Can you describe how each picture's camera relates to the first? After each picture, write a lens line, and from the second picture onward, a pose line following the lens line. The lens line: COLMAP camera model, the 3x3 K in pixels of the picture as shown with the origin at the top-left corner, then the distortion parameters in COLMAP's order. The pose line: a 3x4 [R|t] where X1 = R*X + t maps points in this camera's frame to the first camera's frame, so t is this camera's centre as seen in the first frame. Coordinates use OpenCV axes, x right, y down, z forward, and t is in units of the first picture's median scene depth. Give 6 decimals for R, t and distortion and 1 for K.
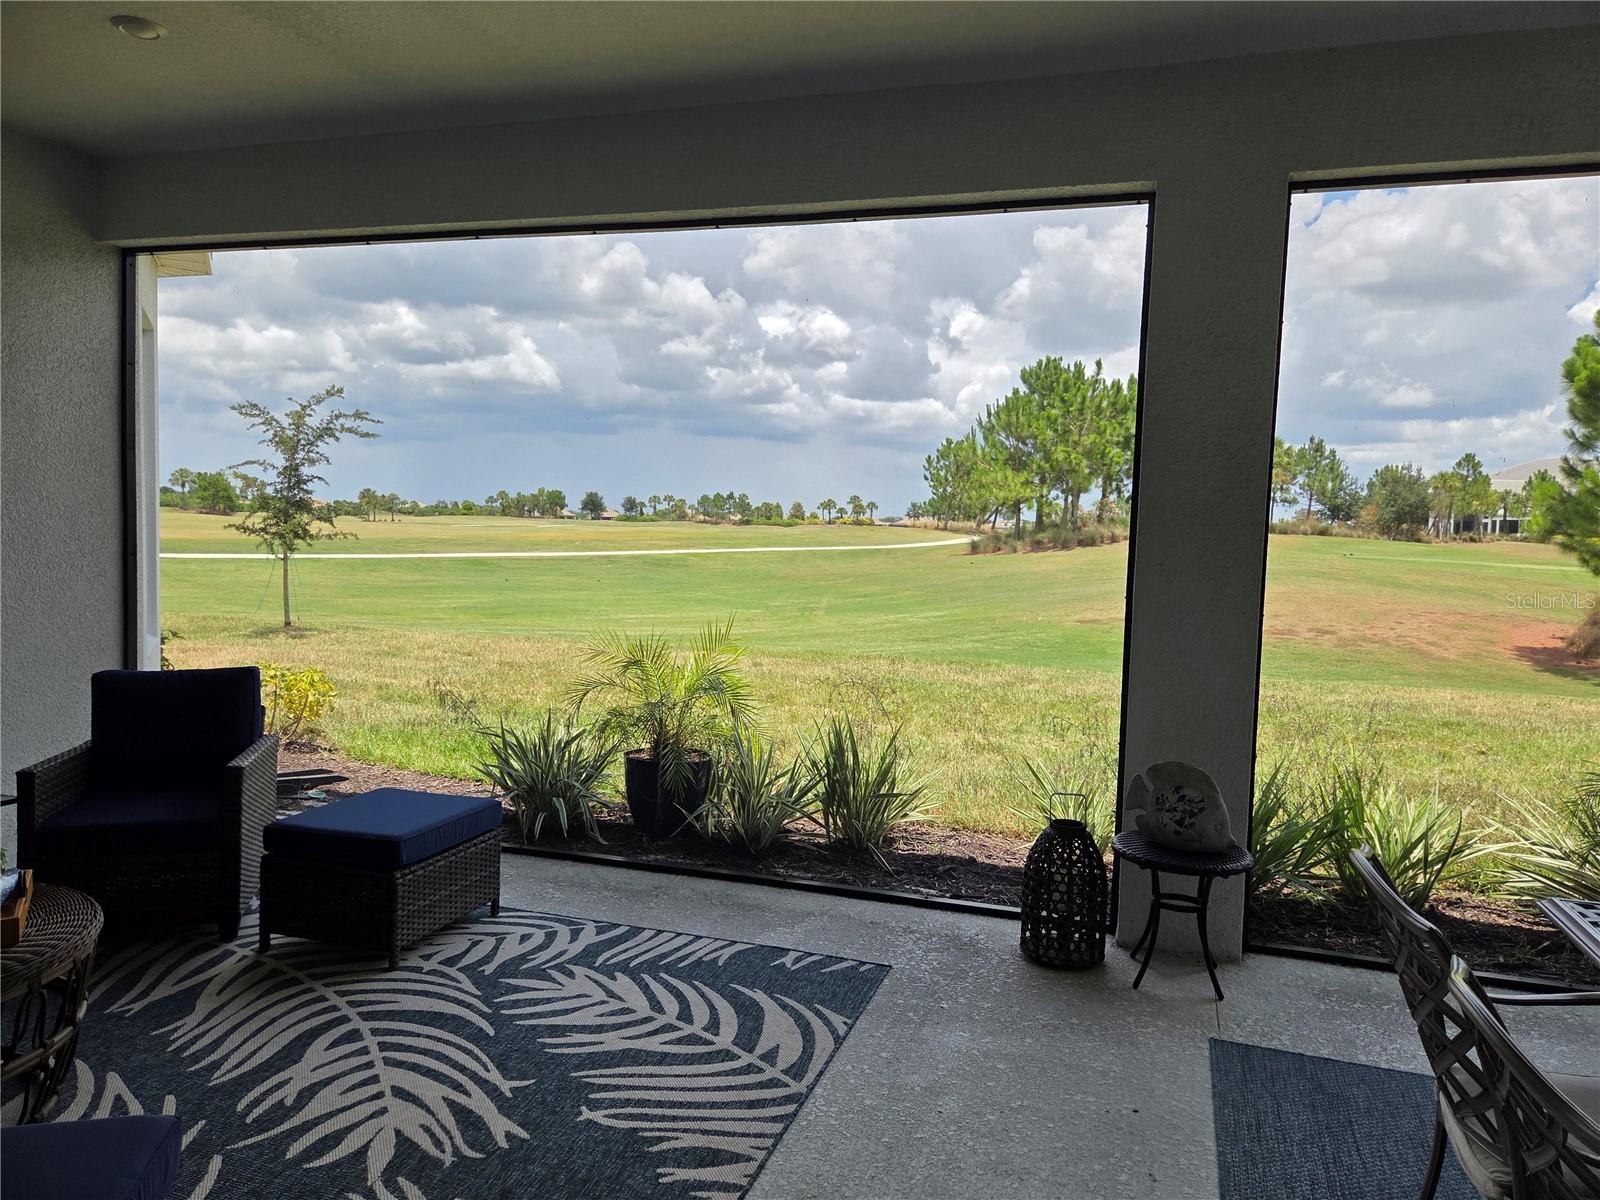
lens RADIAL K [[1073.5, 0, 804.4], [0, 1073.5, 603.8], [0, 0, 1]] dist [0.074008, -0.062288]
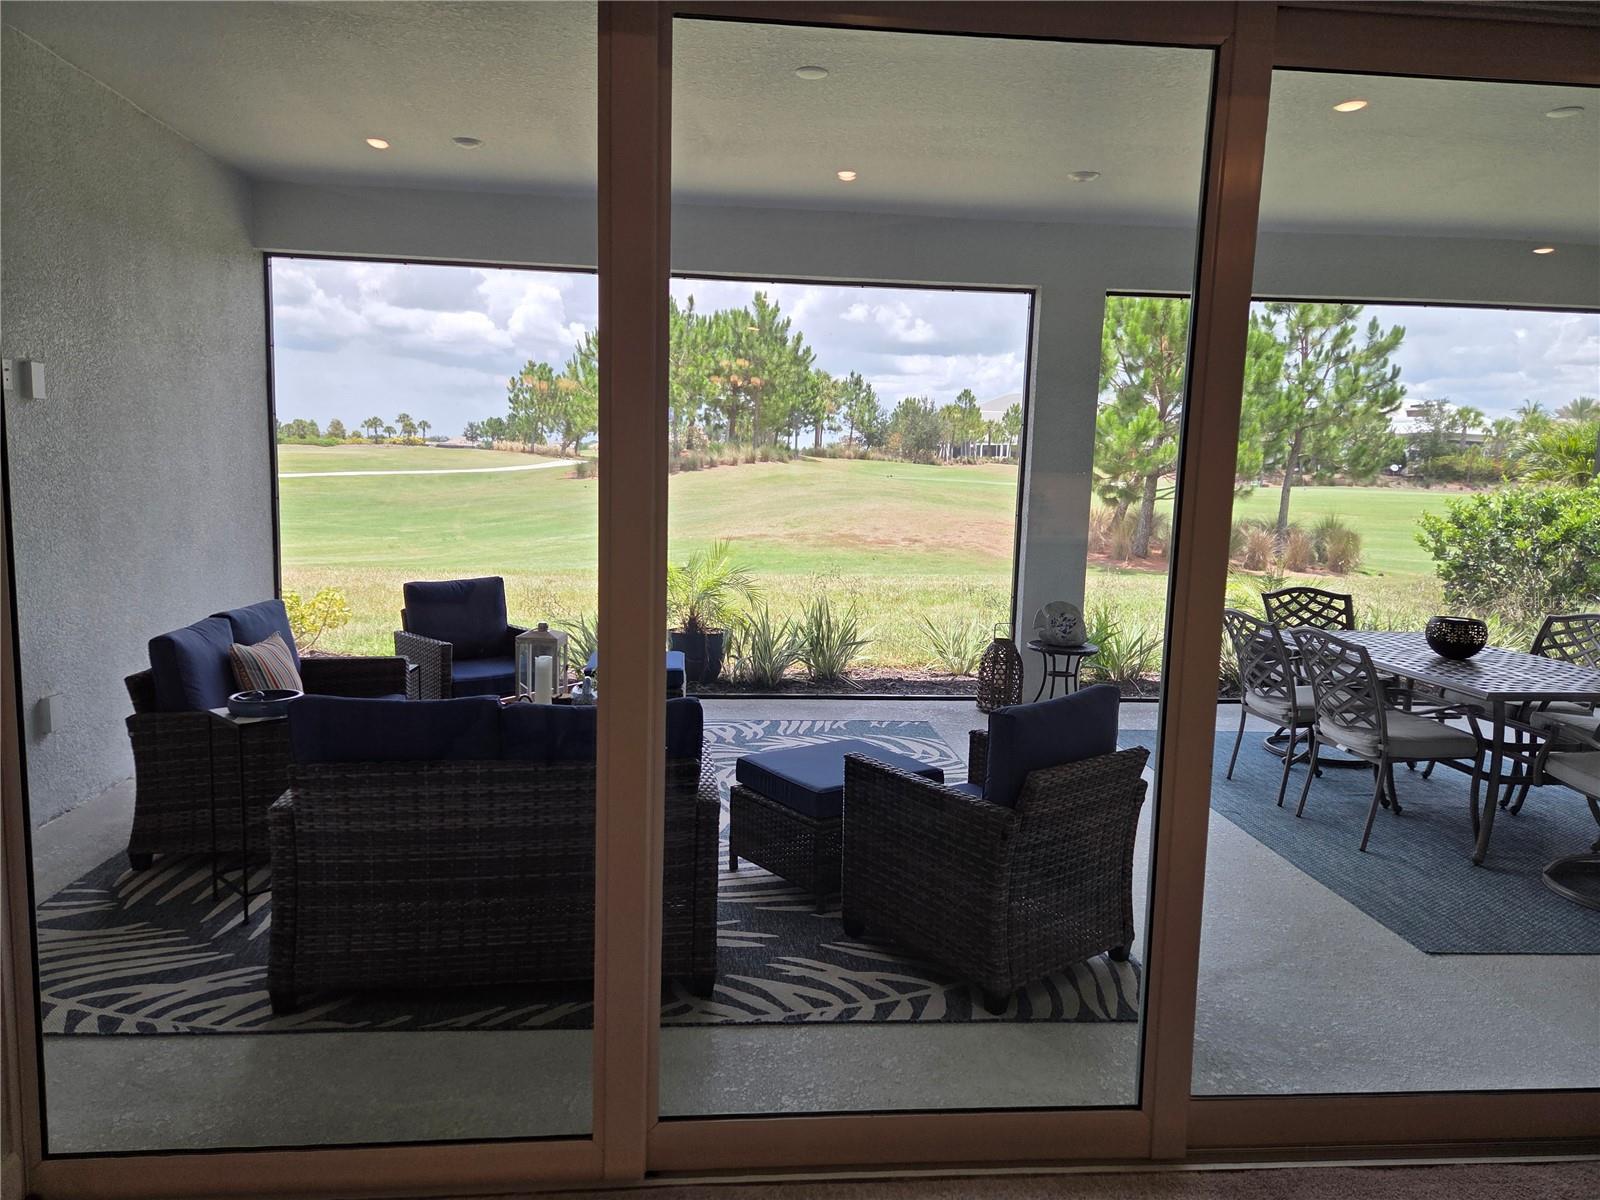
lens RADIAL K [[1073.5, 0, 781.2], [0, 1073.5, 598.9], [0, 0, 1]] dist [0.074008, -0.062288]
pose [[0.925259, -0.050974, 0.375895, -0.124106], [0.025348, 0.997024, 0.072811, -0.001326], [-0.378488, -0.057841, 0.923797, -0.085649]]
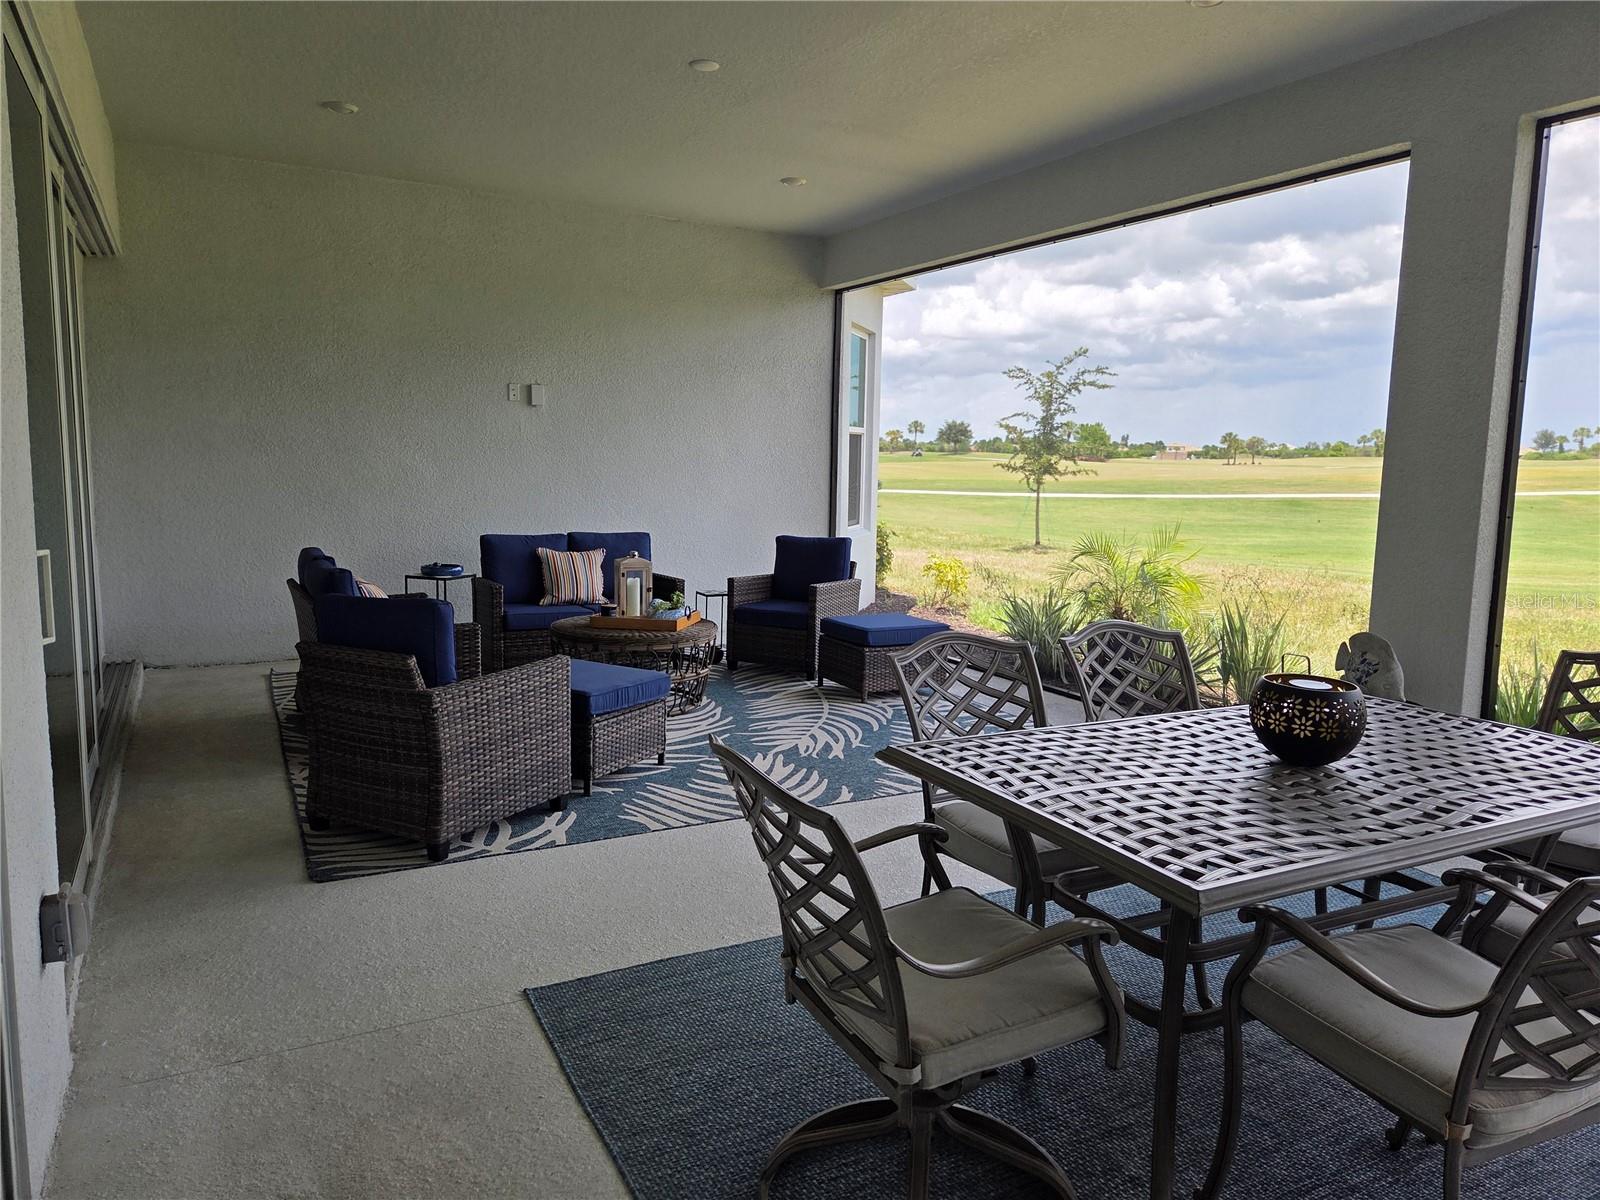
lens RADIAL K [[1073.5, 0, 810.2], [0, 1073.5, 596.1], [0, 0, 1]] dist [0.074008, -0.062288]
pose [[0.724828, 0.073434, -0.685005, 0.108685], [-0.043377, 0.997195, 0.061002, 0.008624], [0.687562, -0.014503, 0.725980, -0.047701]]
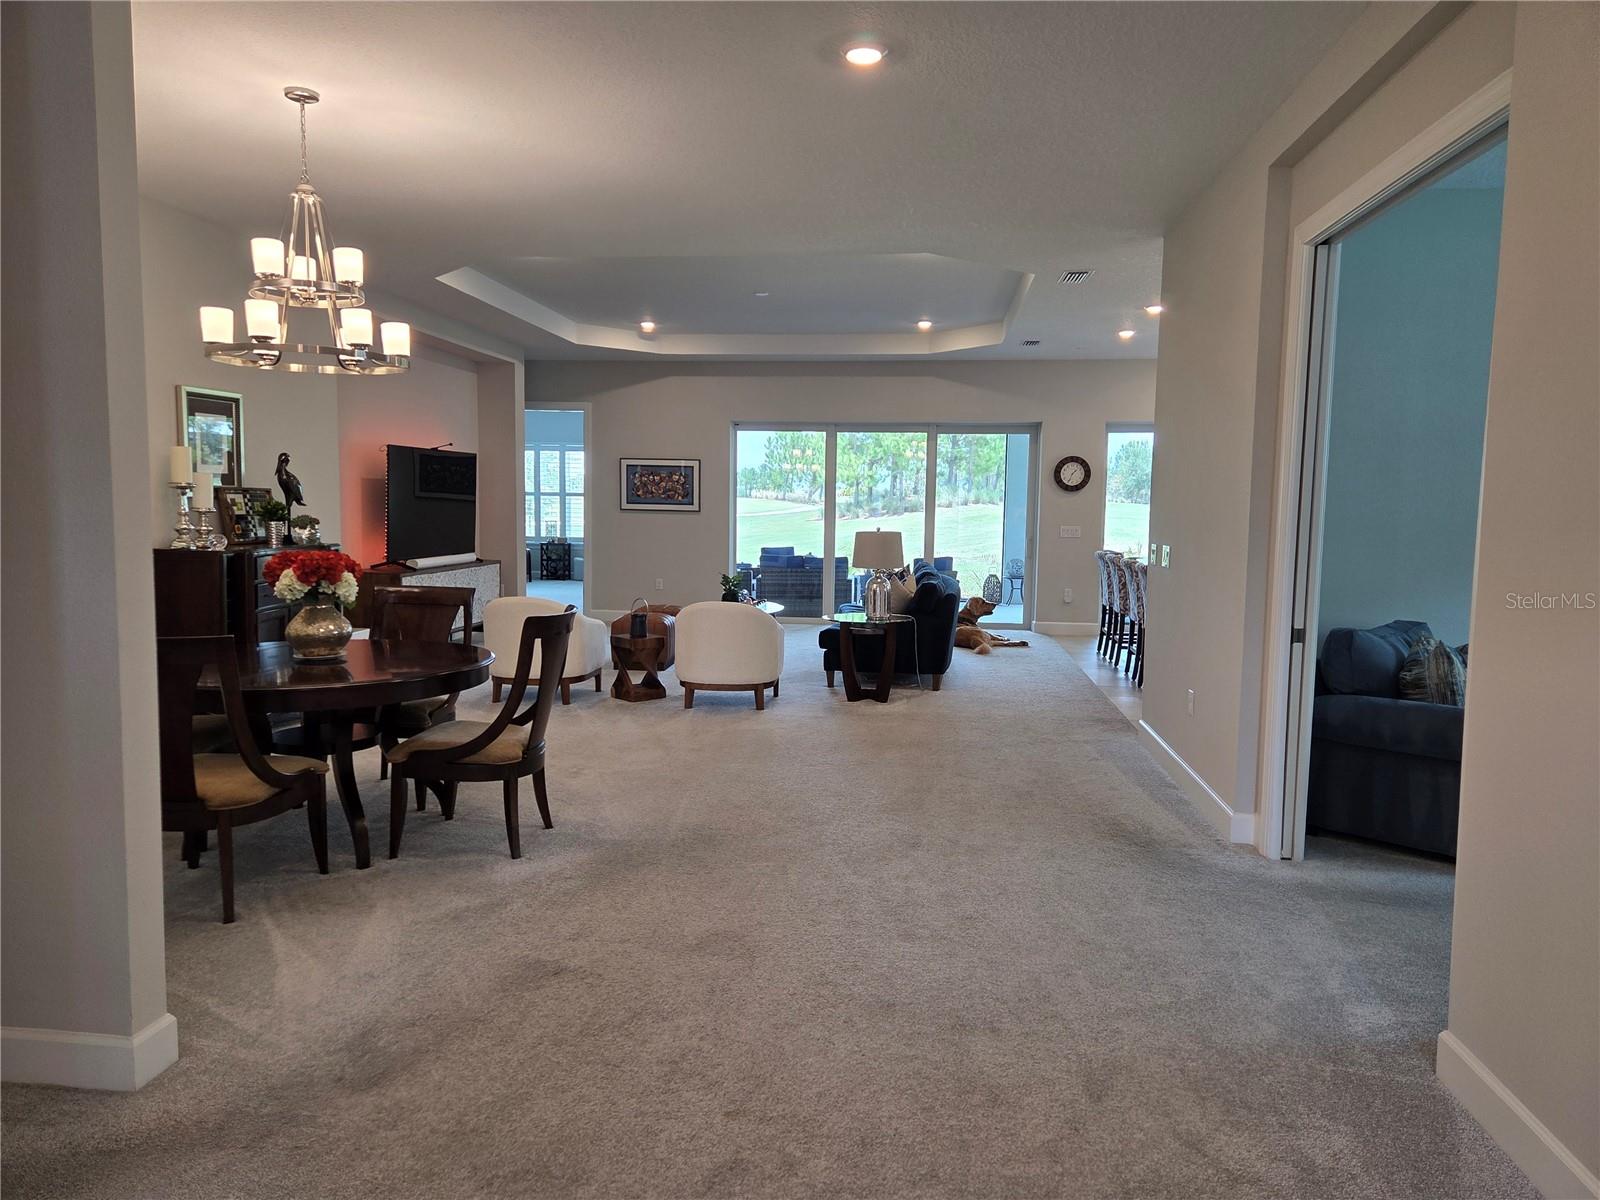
lens RADIAL K [[1073.5, 0, 808.5], [0, 1073.5, 609.2], [0, 0, 1]] dist [0.074008, -0.062288]
pose [[0.980883, -0.032180, 0.191919, -0.226713], [0.025590, 0.998998, 0.036718, 0.026414], [-0.192909, -0.031105, 0.980724, -0.518455]]
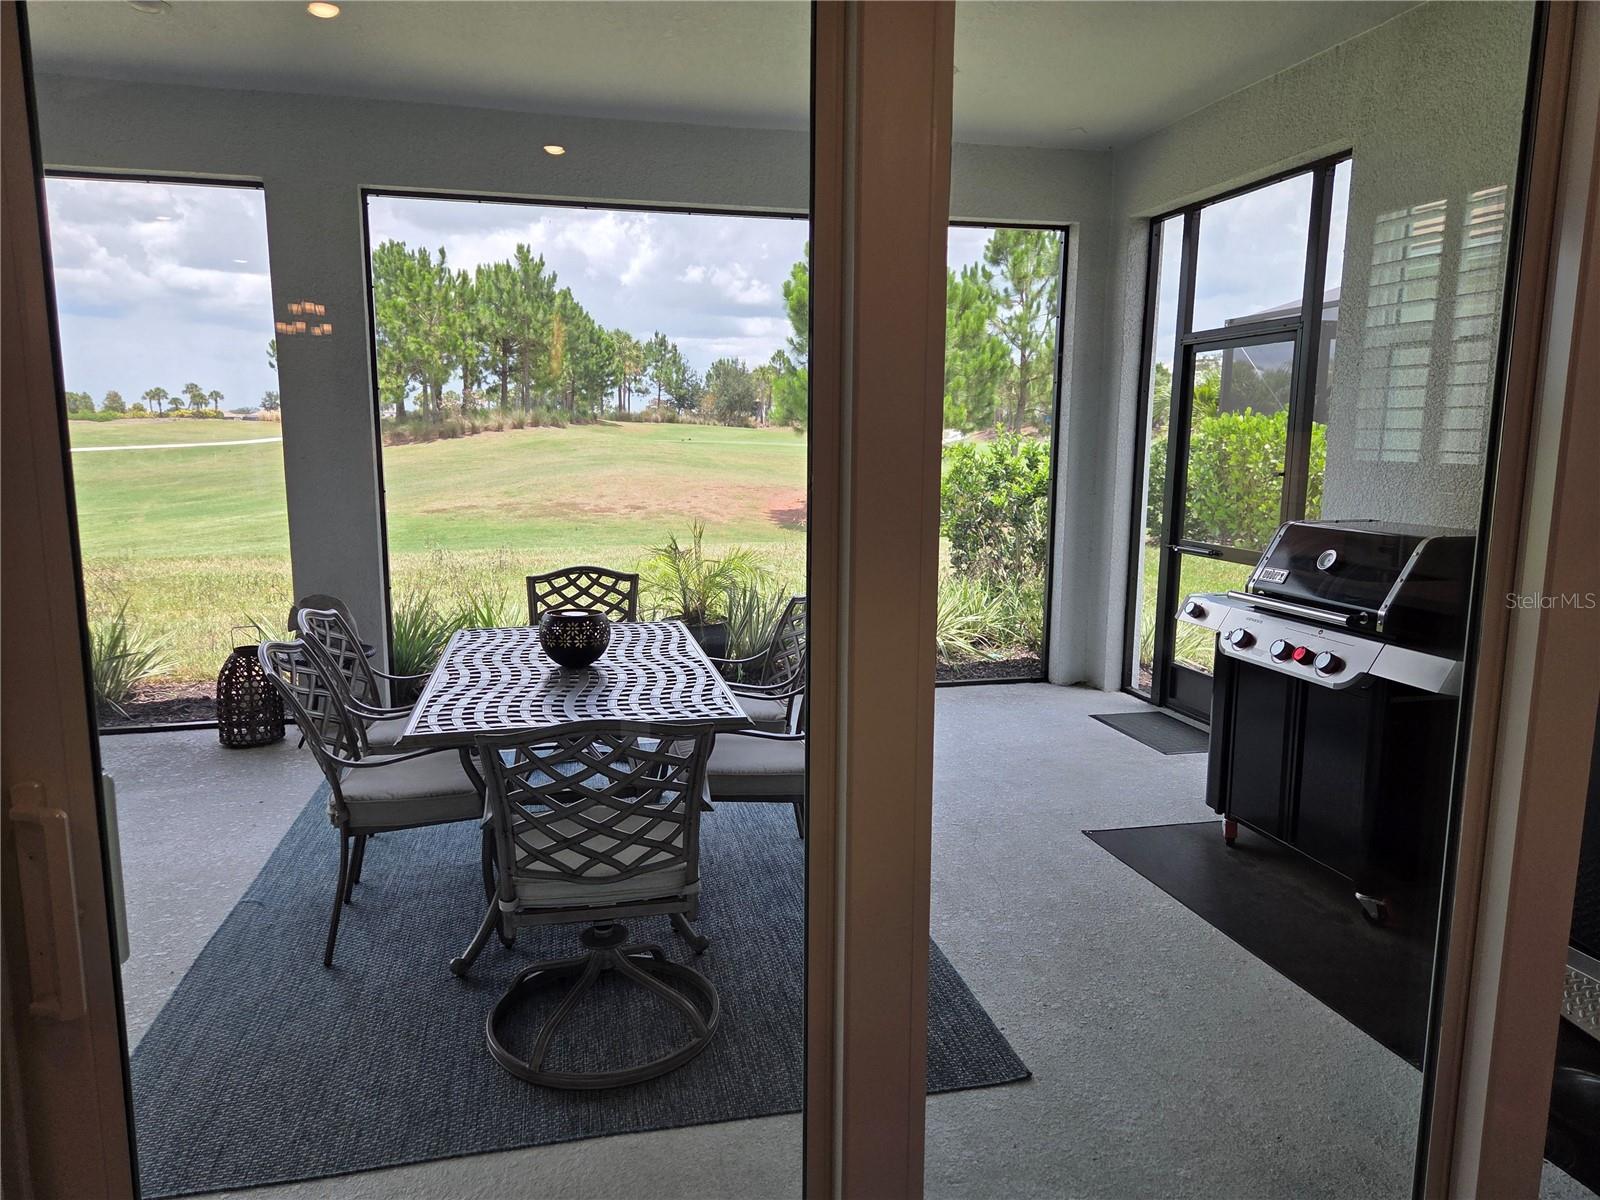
lens RADIAL K [[1073.5, 0, 792.5], [0, 1073.5, 604.4], [0, 0, 1]] dist [0.074008, -0.062288]
pose [[0.858496, -0.107270, 0.501475, 0.023359], [0.056217, 0.991670, 0.115886, 0.003754], [-0.509729, -0.071297, 0.857376, -0.088324]]
